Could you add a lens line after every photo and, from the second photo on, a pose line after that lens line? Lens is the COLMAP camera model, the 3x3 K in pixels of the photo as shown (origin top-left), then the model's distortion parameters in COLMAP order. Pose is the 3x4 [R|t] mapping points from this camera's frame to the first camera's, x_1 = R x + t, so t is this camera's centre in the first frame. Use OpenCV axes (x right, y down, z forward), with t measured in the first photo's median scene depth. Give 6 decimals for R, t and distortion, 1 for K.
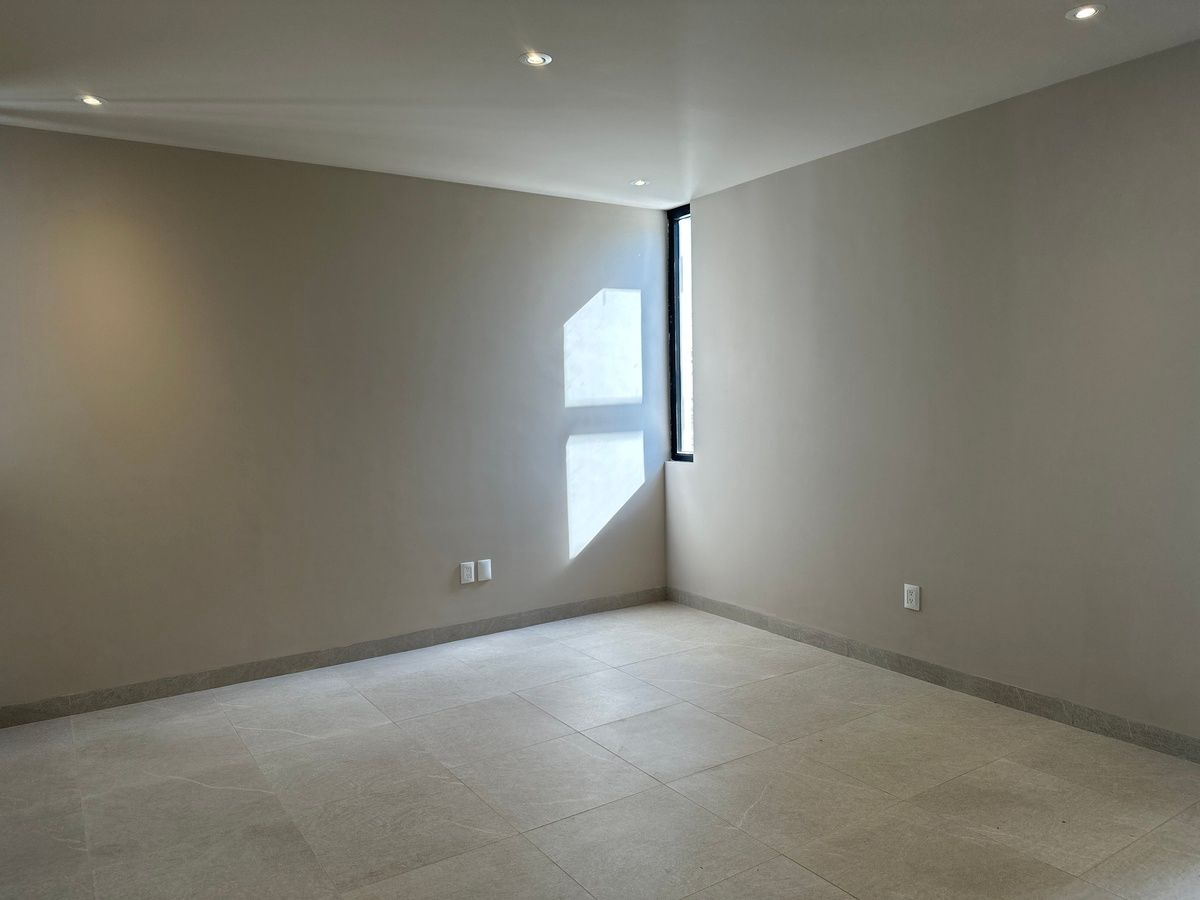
lens RADIAL K [[852.2, 0, 600.0], [0, 852.2, 450.0], [0, 0, 1]] dist [0.045467, -0.068632]
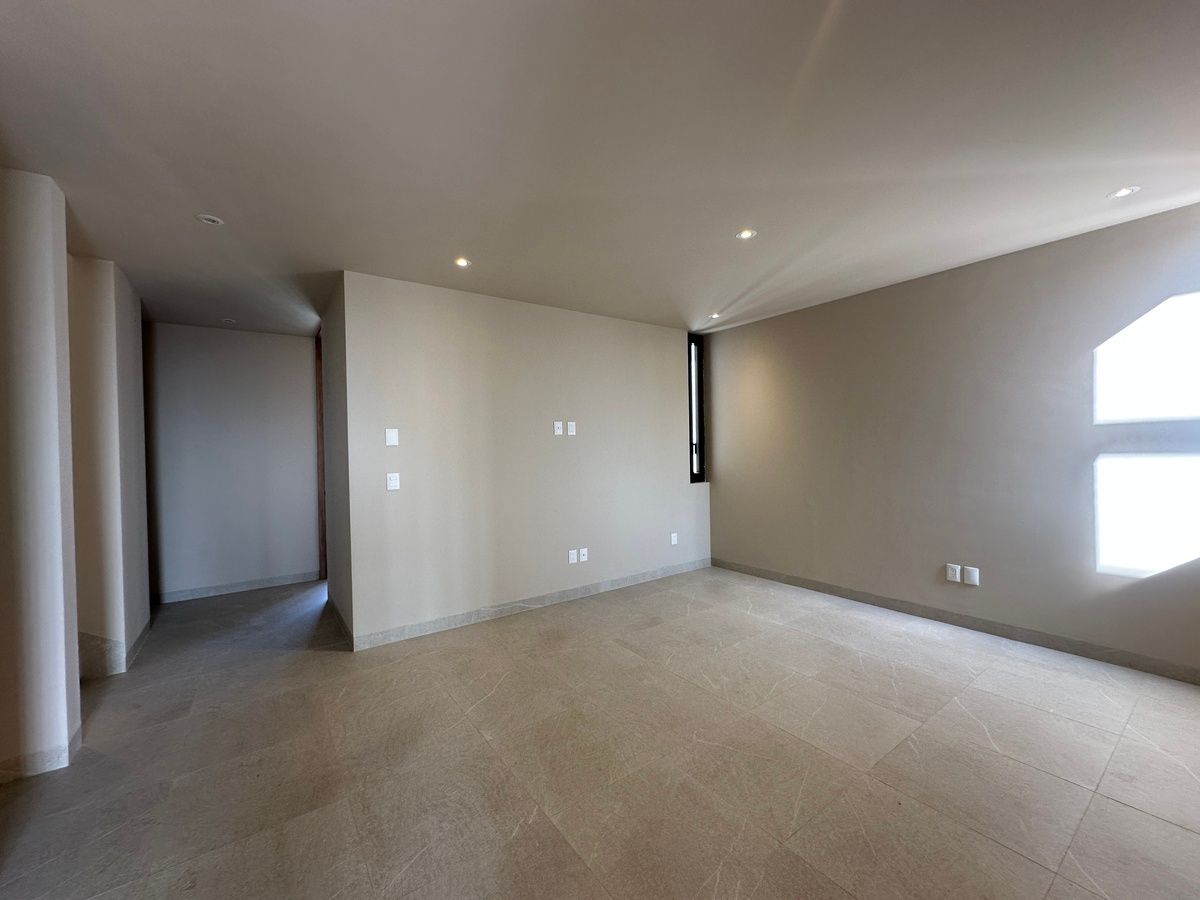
lens RADIAL K [[481.4, 0, 600.0], [0, 481.4, 450.0], [0, 0, 1]] dist [0.001565, 0.000468]
pose [[0.047990, 0.032494, -0.998319, 0.601041], [-0.049846, 0.998303, 0.030097, -0.037784], [0.997603, 0.048318, 0.049528, 0.498252]]
